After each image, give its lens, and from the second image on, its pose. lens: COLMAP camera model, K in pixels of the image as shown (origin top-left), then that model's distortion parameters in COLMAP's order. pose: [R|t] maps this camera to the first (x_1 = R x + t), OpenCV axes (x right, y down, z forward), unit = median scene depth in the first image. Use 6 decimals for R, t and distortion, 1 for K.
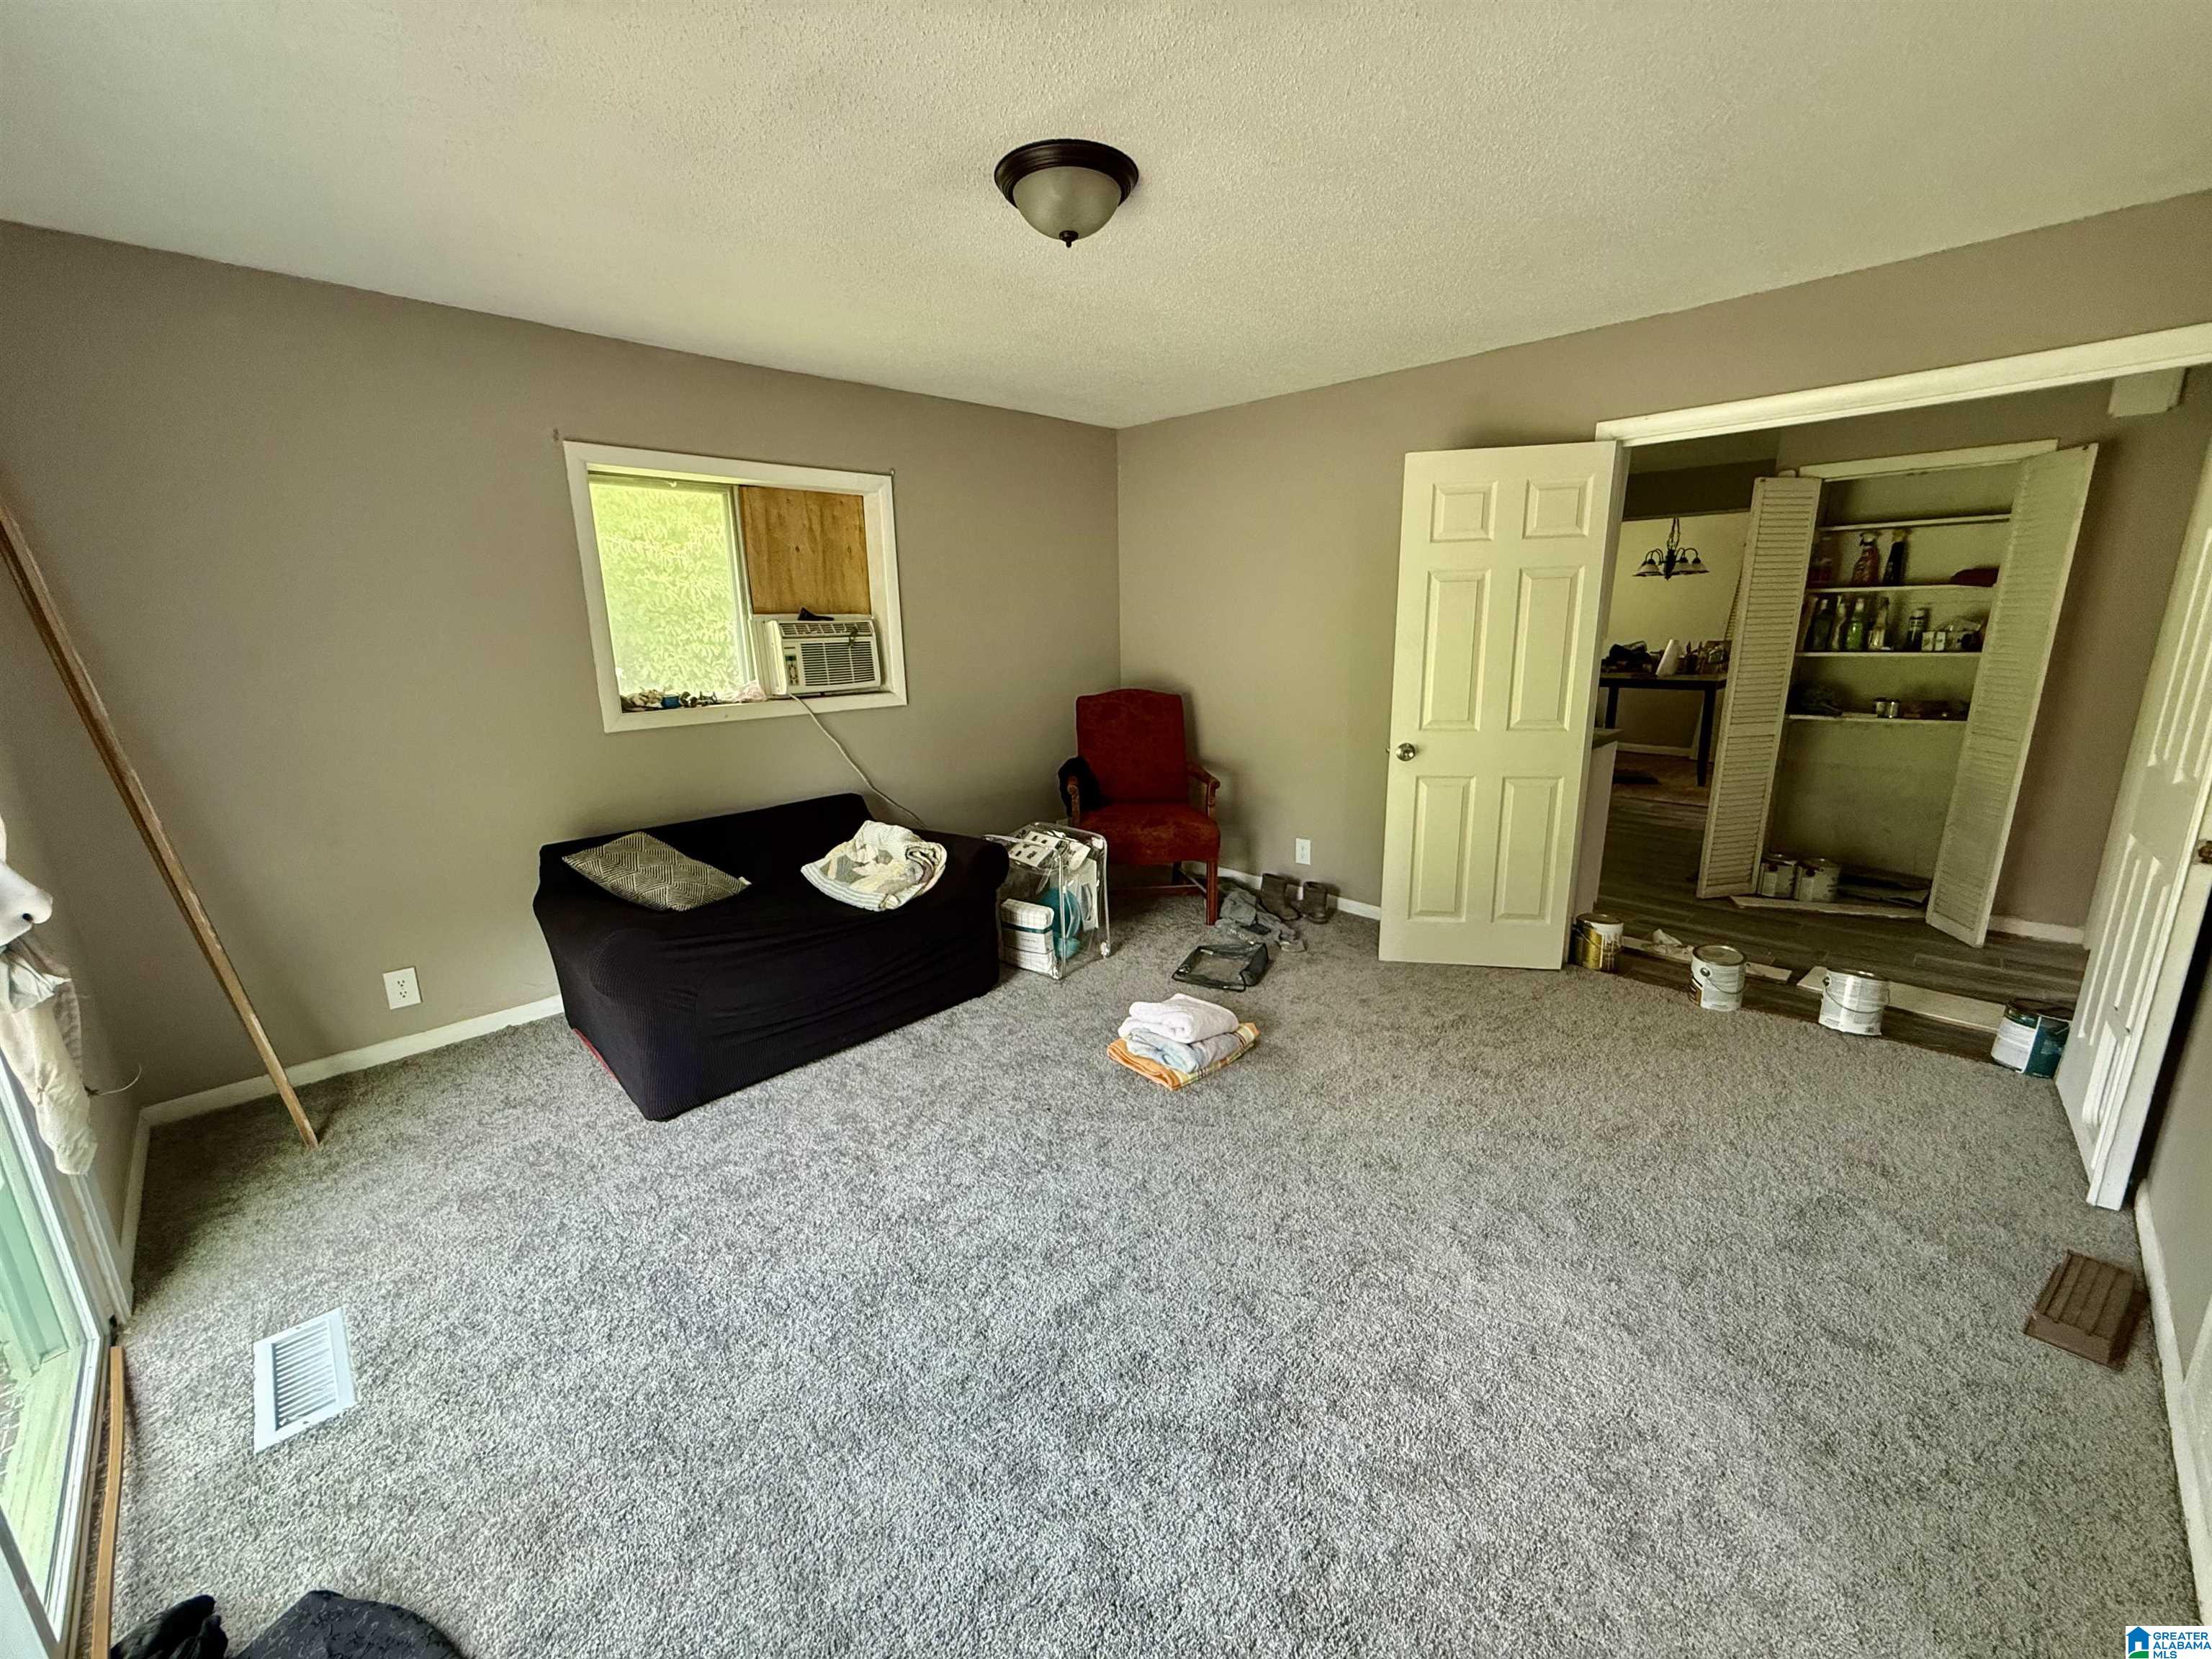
lens RADIAL K [[887.8, 0, 1106.5], [0, 887.8, 829.0], [0, 0, 1]] dist [-0.001444, 0.001428]
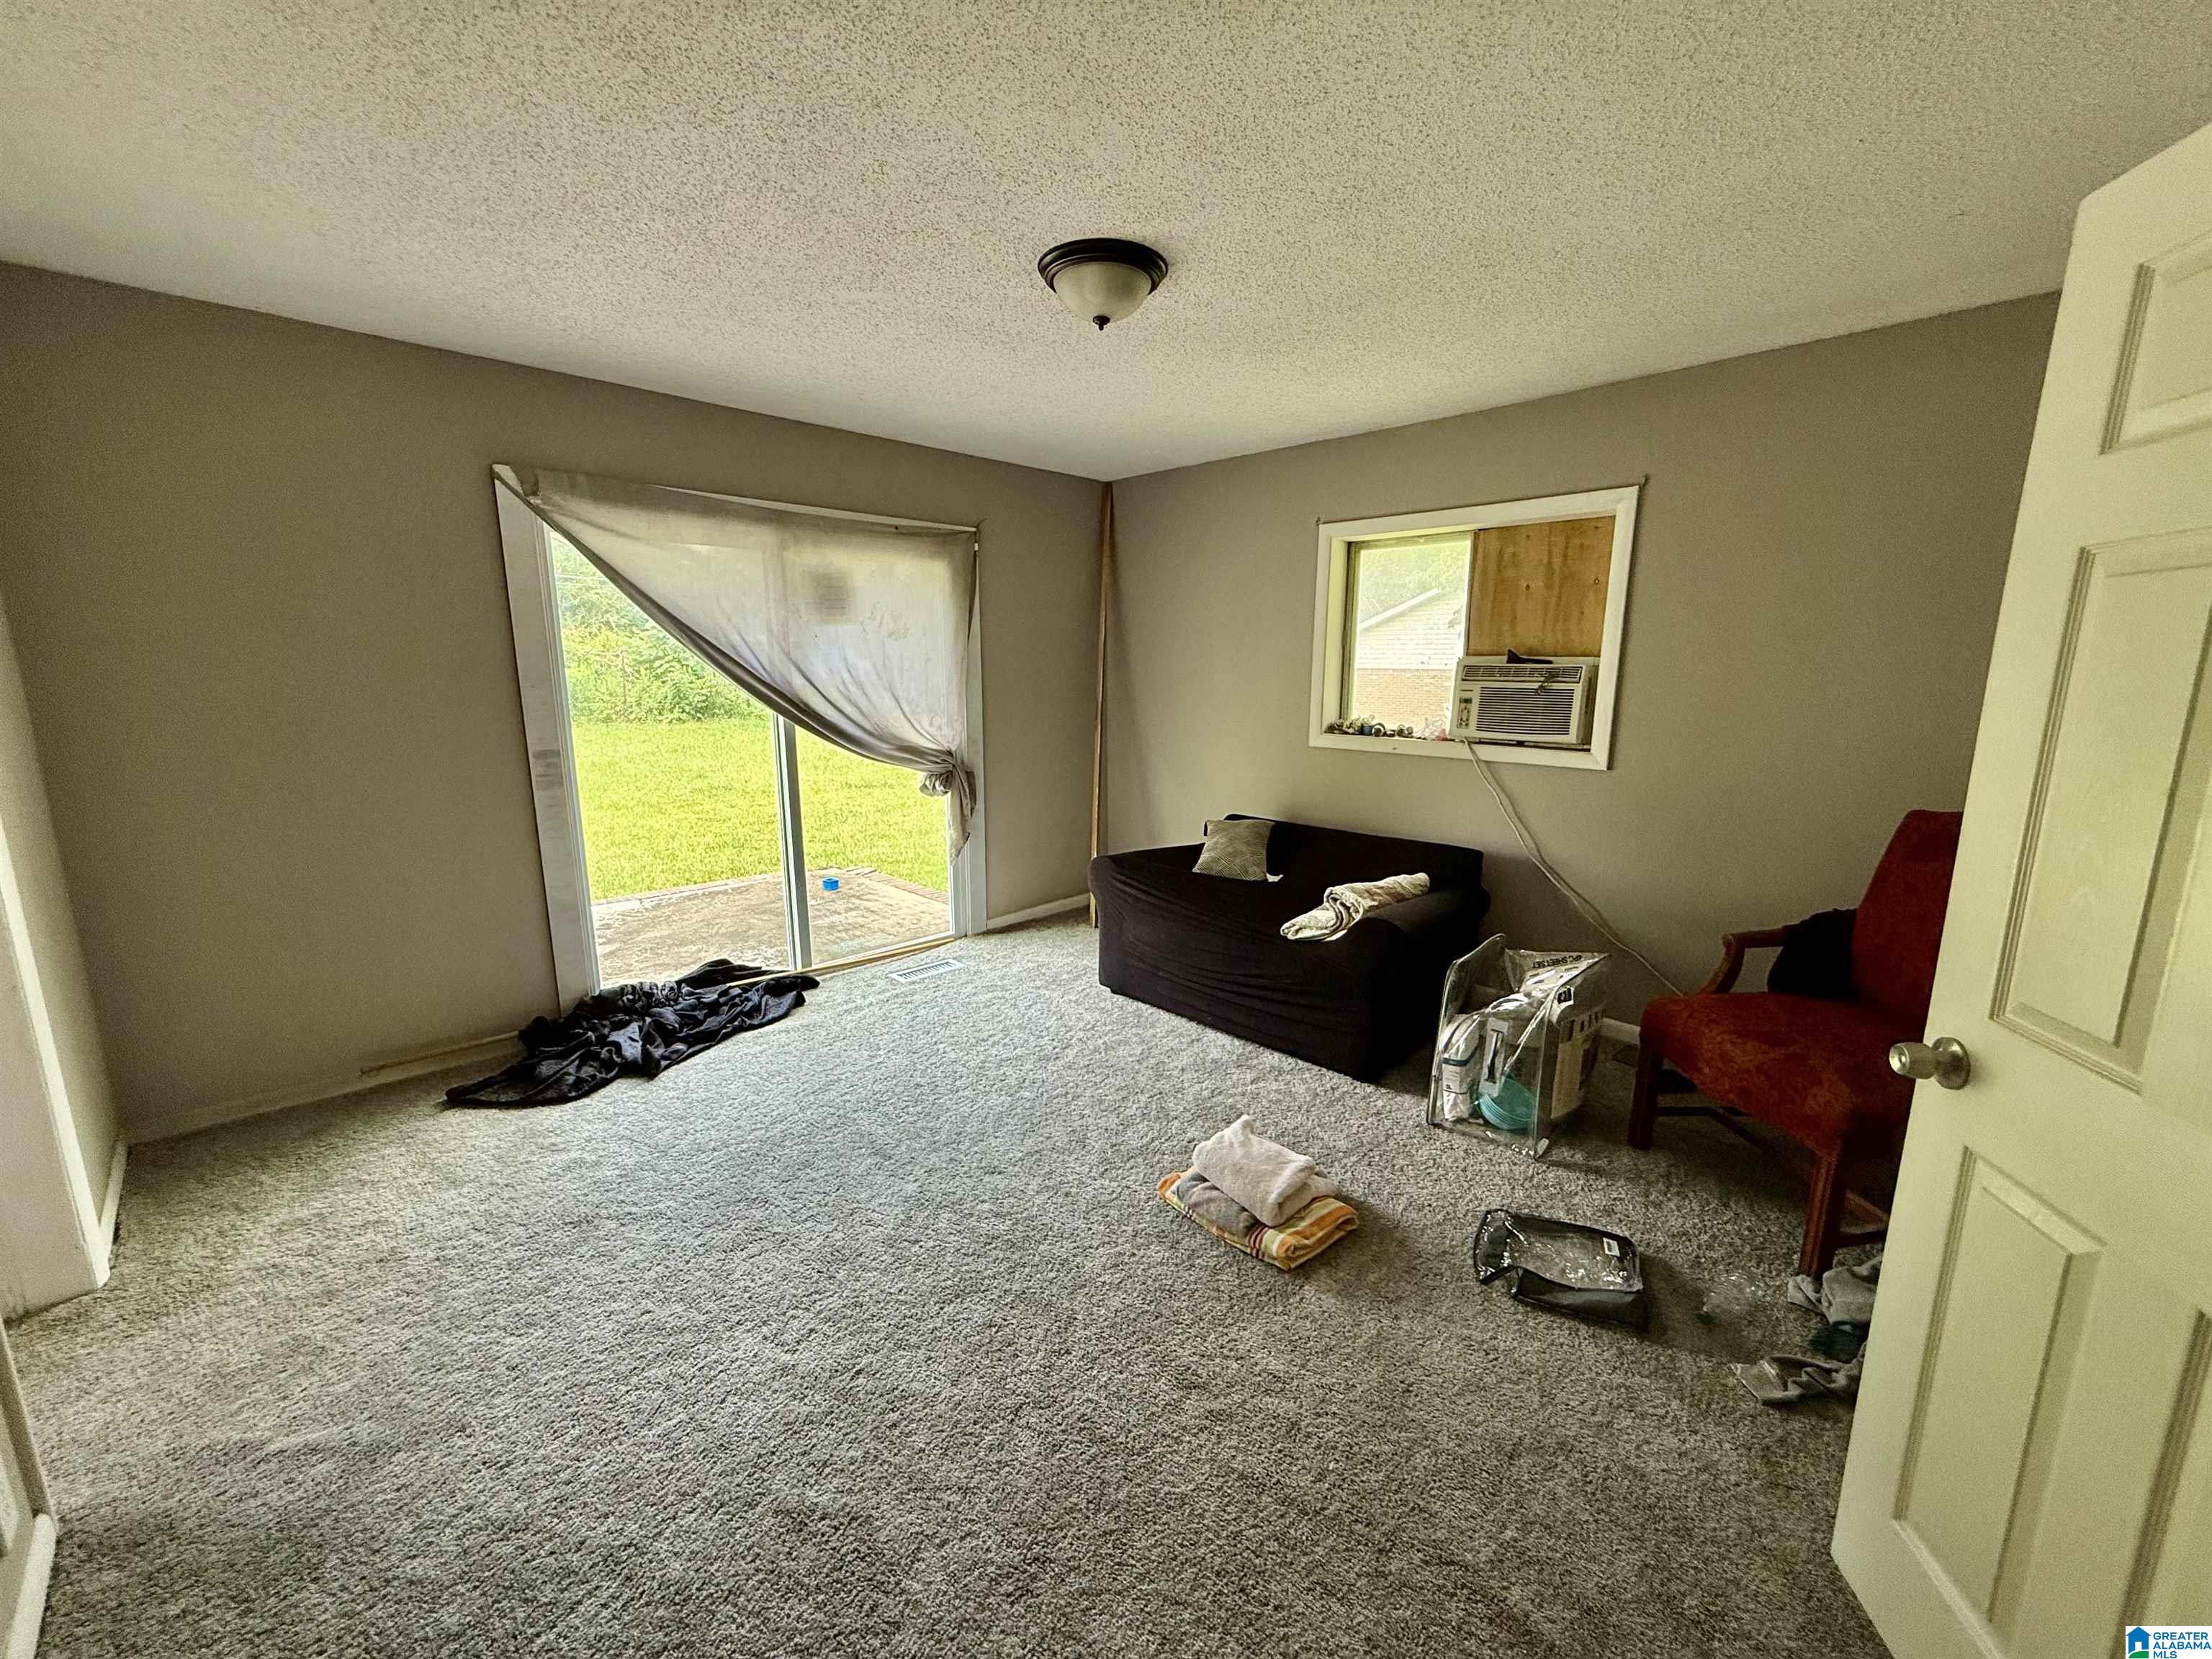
lens RADIAL K [[887.8, 0, 1107.5], [0, 887.8, 839.3], [0, 0, 1]] dist [-0.001444, 0.001428]
pose [[-0.012307, 0.213173, -0.976937, 0.706731], [-0.237959, 0.948318, 0.209925, -0.176475], [0.971197, 0.235055, 0.039055, 0.681211]]
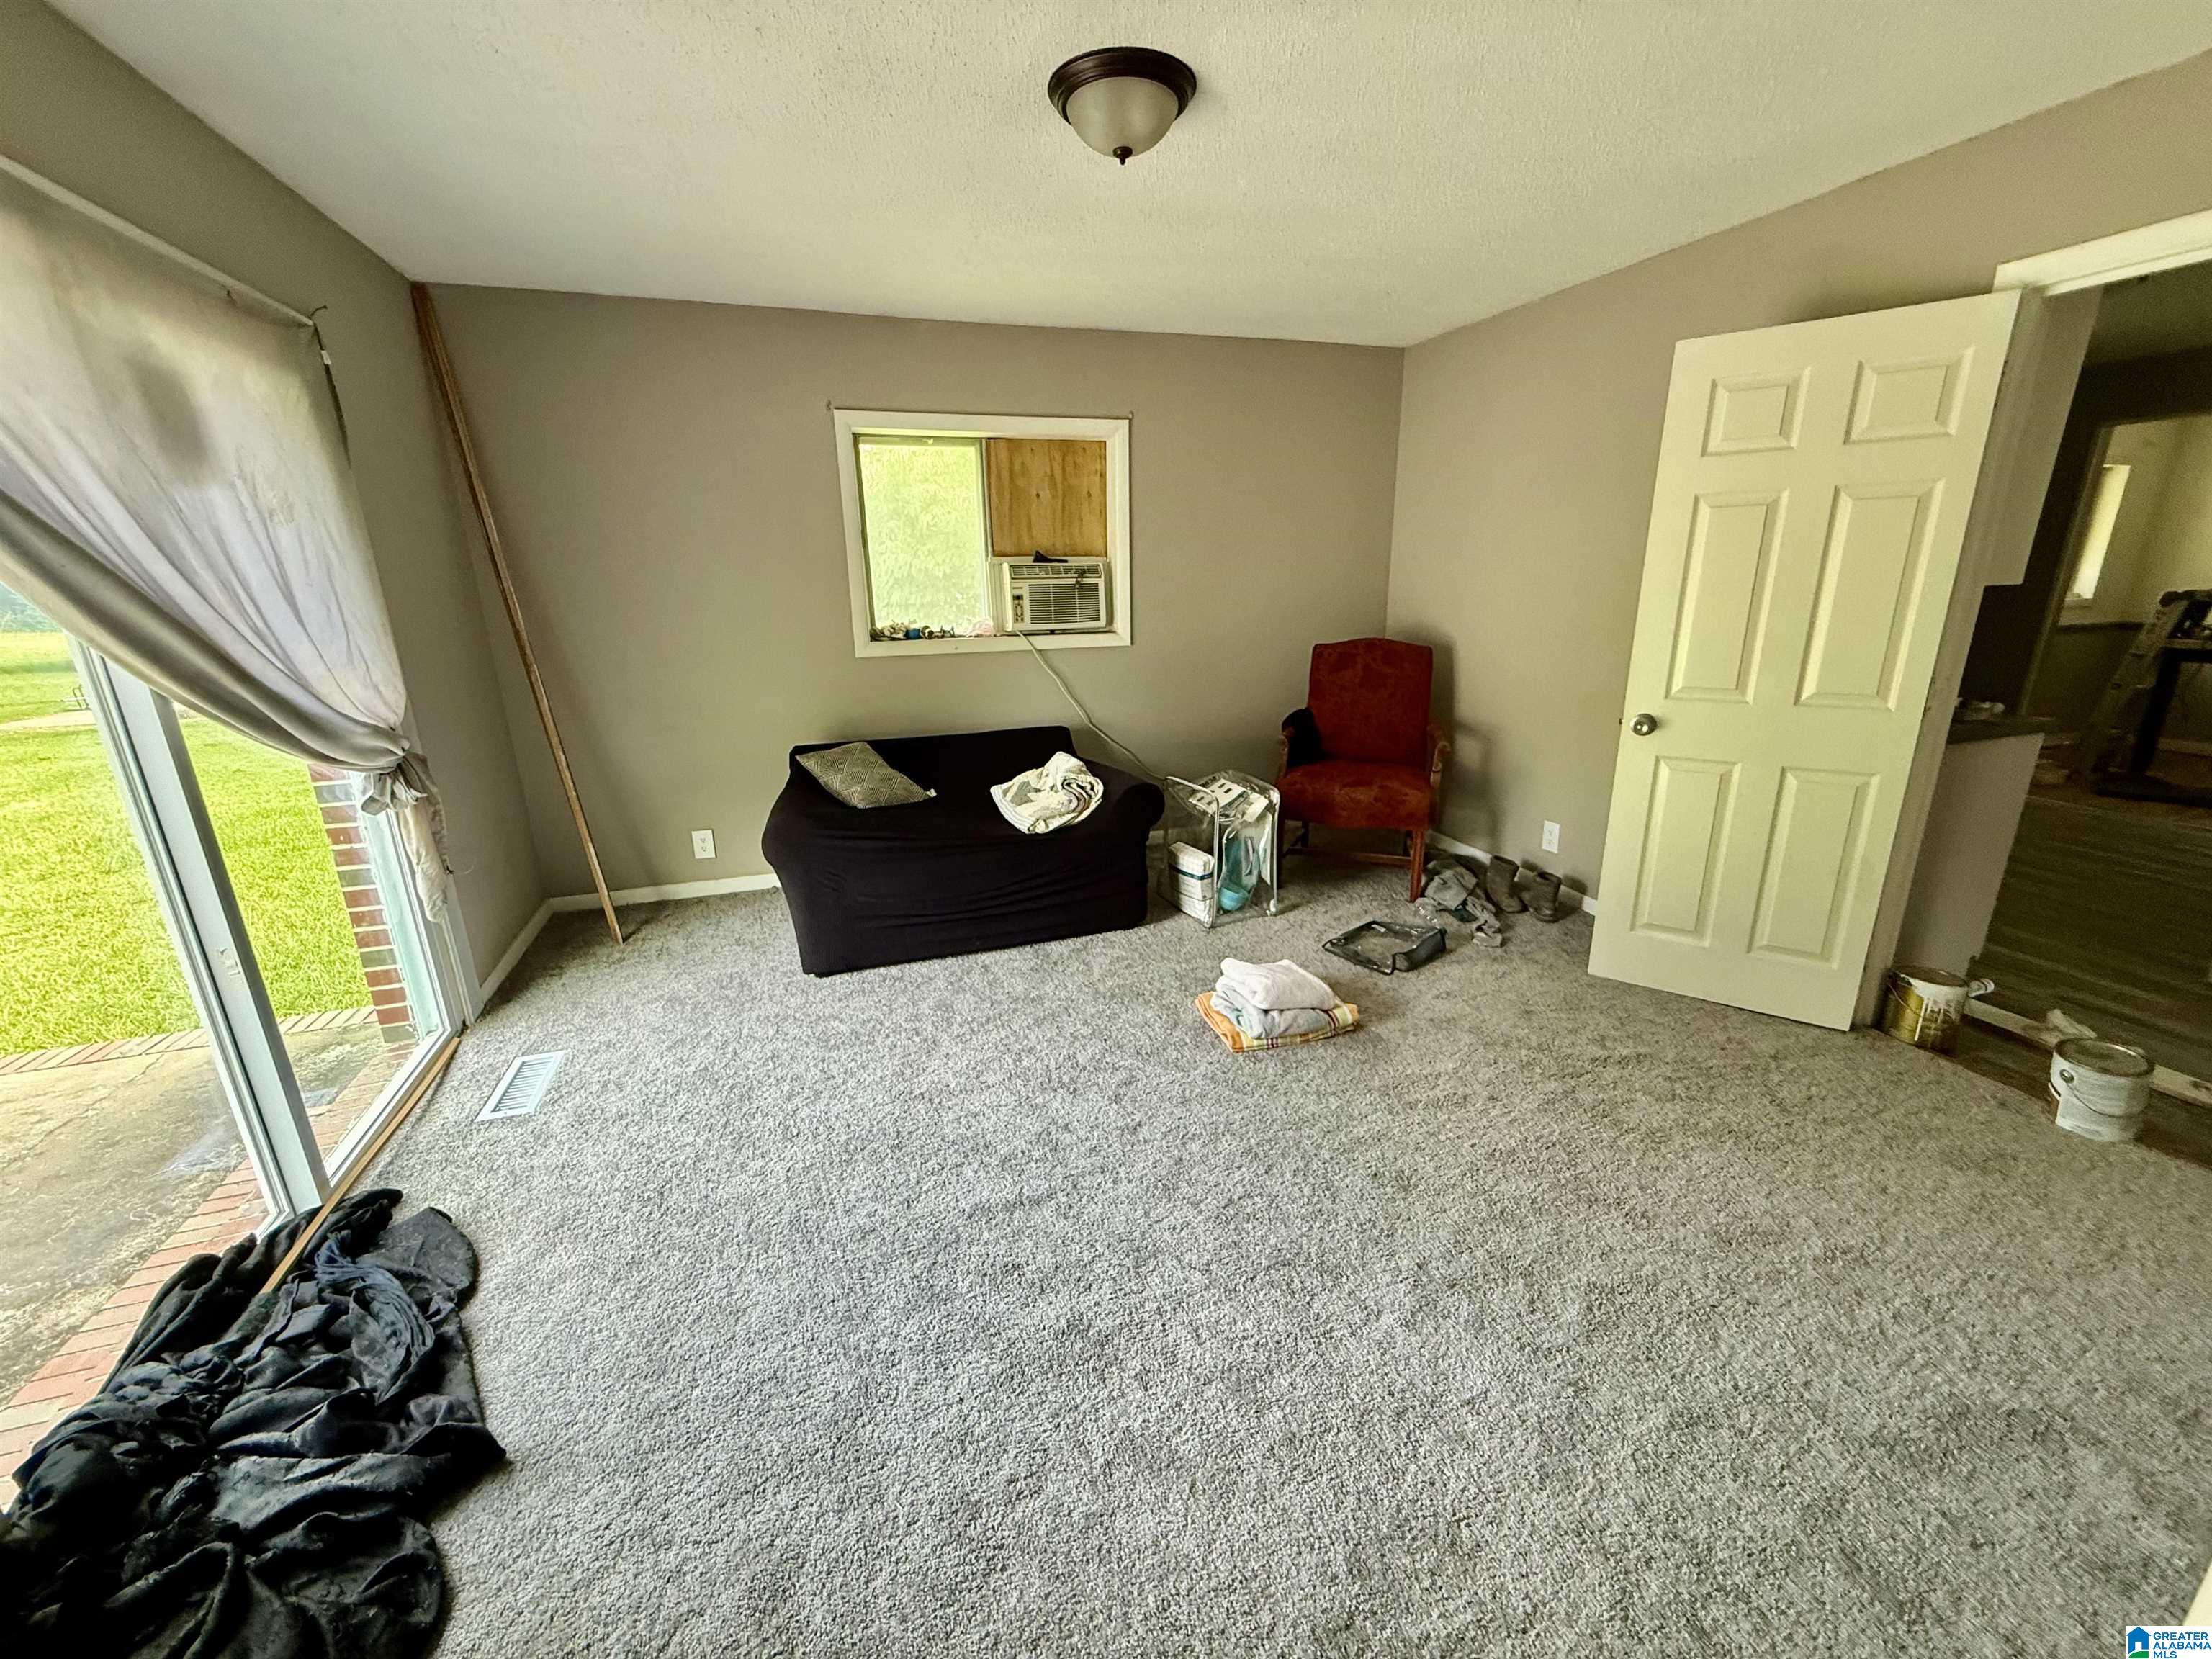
lens RADIAL K [[887.8, 0, 1106.7], [0, 887.8, 832.8], [0, 0, 1]] dist [-0.001444, 0.001428]
pose [[0.894265, 0.126661, -0.429239, 0.274707], [-0.102026, 0.991557, 0.080034, -0.004310], [0.435752, -0.027778, 0.899638, 0.062683]]
